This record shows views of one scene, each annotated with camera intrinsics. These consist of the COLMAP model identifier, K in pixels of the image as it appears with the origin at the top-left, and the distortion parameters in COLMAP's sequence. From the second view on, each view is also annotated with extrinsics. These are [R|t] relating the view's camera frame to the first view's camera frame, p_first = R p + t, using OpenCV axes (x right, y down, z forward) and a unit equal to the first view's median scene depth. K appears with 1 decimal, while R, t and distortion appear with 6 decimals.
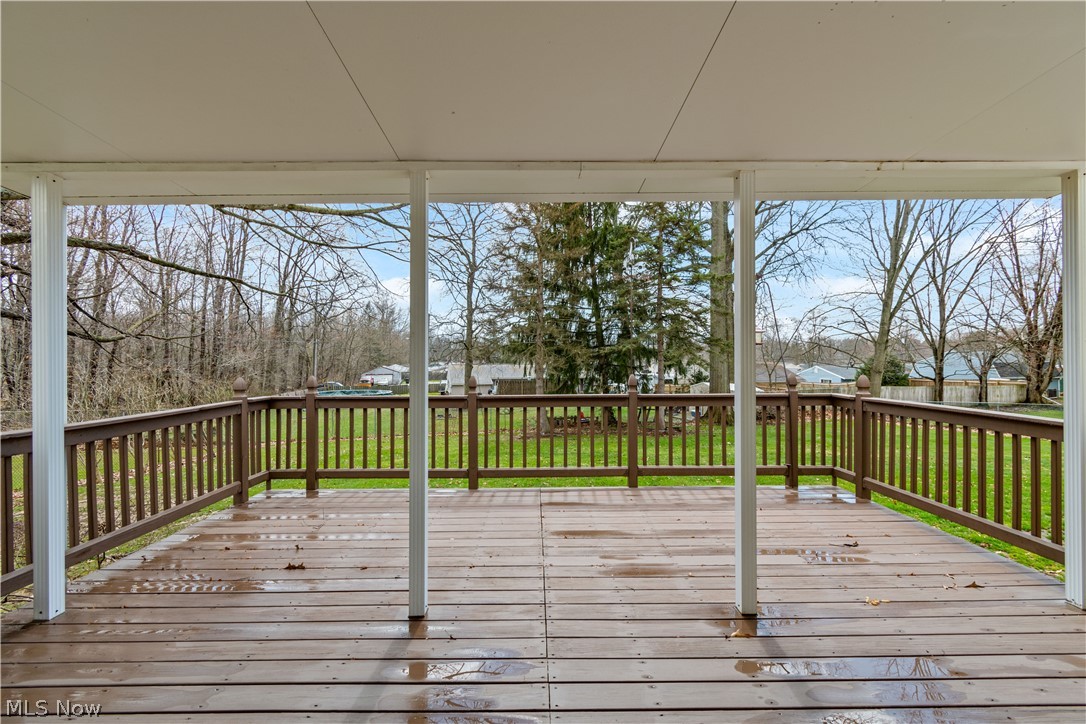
lens RADIAL K [[487.4, 0, 543.0], [0, 487.4, 362.0], [0, 0, 1]] dist [0.002577, 0.000131]
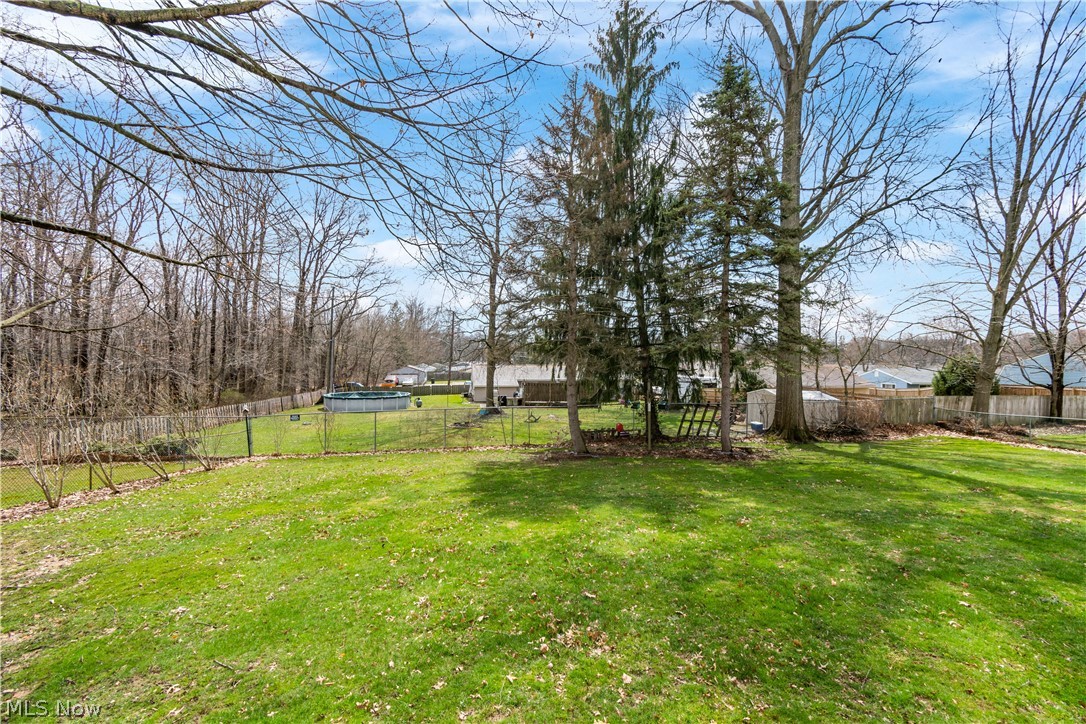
lens RADIAL K [[479.5, 0, 542.4], [0, 479.5, 365.7], [0, 0, 1]] dist [0.001099, -0.000455]
pose [[0.998224, 0.006996, -0.059166, -0.005850], [-0.006539, 0.999947, 0.007920, -0.002107], [0.059218, -0.007519, 0.998217, 0.144748]]
